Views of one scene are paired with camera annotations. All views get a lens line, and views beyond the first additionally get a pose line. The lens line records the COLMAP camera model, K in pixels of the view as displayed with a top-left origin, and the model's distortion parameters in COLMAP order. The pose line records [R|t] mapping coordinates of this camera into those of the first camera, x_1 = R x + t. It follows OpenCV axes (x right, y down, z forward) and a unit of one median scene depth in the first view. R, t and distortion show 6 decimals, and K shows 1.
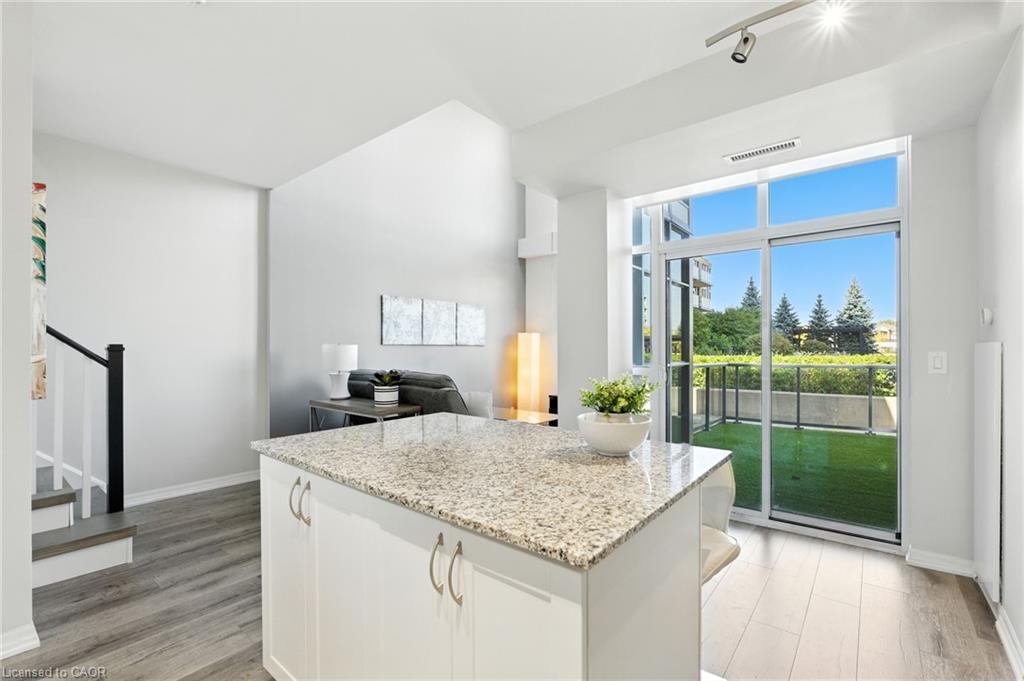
lens RADIAL K [[446.0, 0, 504.8], [0, 446.0, 349.6], [0, 0, 1]] dist [-0.005249, -0.000199]
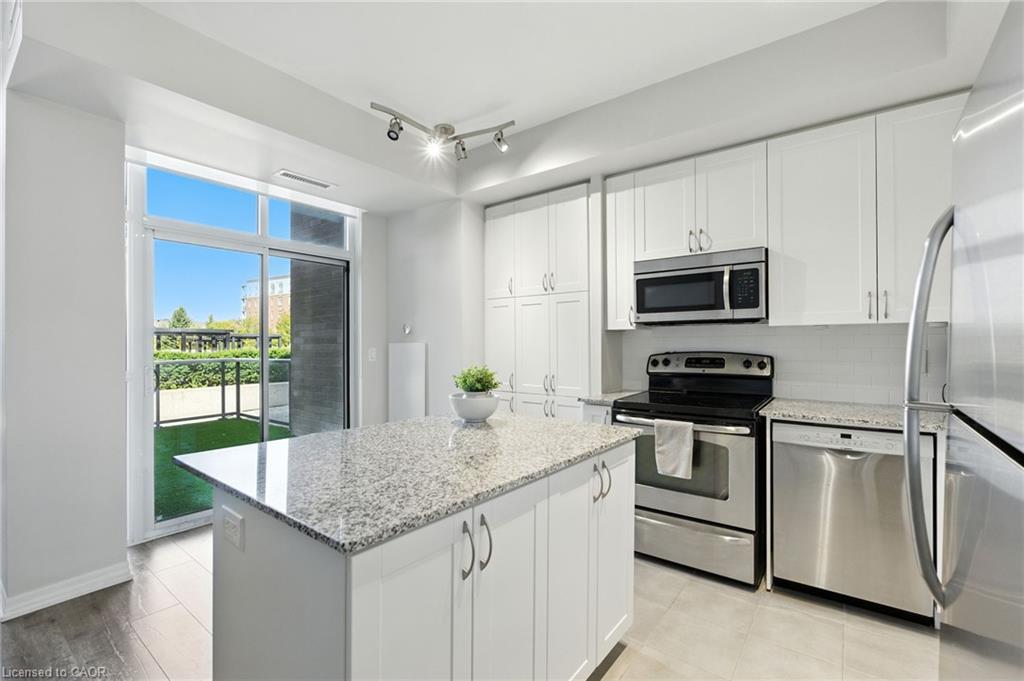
lens RADIAL K [[446.0, 0, 504.7], [0, 446.0, 340.5], [0, 0, 1]] dist [-0.005249, -0.000199]
pose [[-0.037855, 0.009527, 0.999238, -0.623437], [0.005610, 0.999941, -0.009322, -0.000716], [-0.999268, 0.005252, -0.037906, 0.508476]]
